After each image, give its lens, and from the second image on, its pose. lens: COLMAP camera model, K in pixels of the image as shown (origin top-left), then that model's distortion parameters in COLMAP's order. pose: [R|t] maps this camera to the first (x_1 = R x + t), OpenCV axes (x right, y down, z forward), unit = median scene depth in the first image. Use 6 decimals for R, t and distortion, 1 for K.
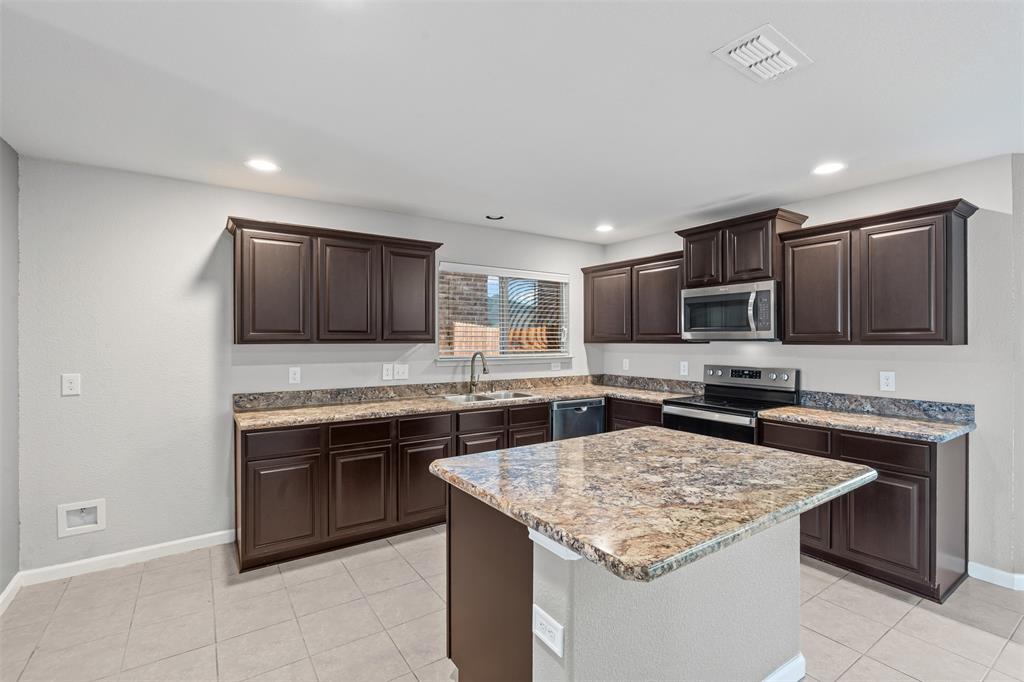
lens RADIAL K [[467.0, 0, 513.8], [0, 467.0, 337.1], [0, 0, 1]] dist [0.000051, 0.000625]
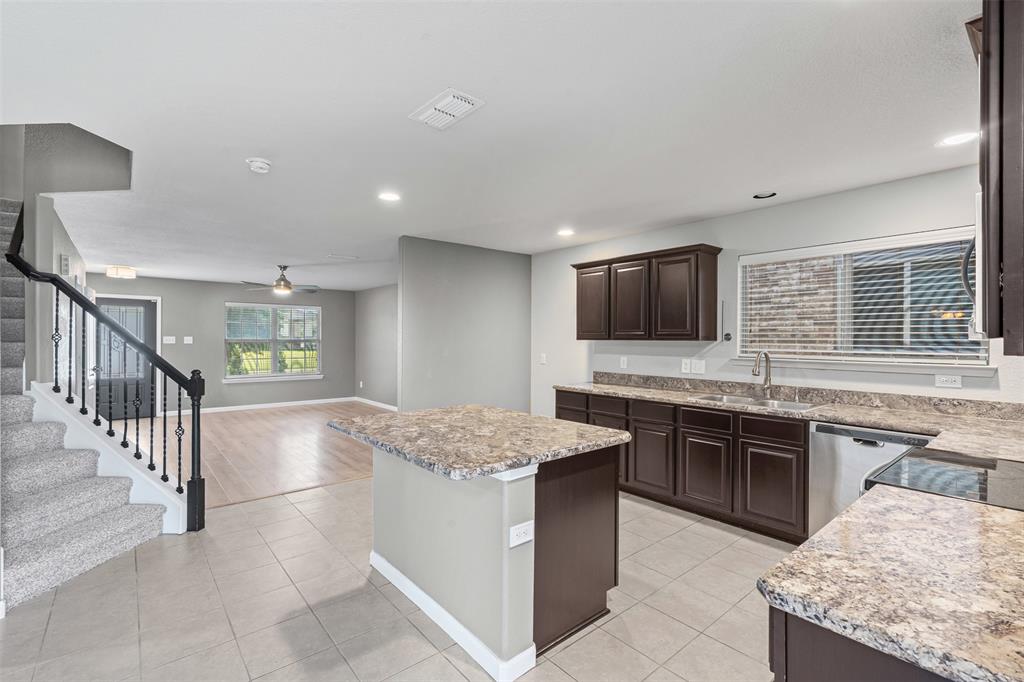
lens RADIAL K [[467.0, 0, 513.6], [0, 467.0, 340.5], [0, 0, 1]] dist [0.000051, 0.000625]
pose [[0.095935, 0.008940, -0.995347, 0.792137], [0.009591, 0.999905, 0.009905, -0.002827], [0.995341, -0.010497, 0.095840, 0.455525]]
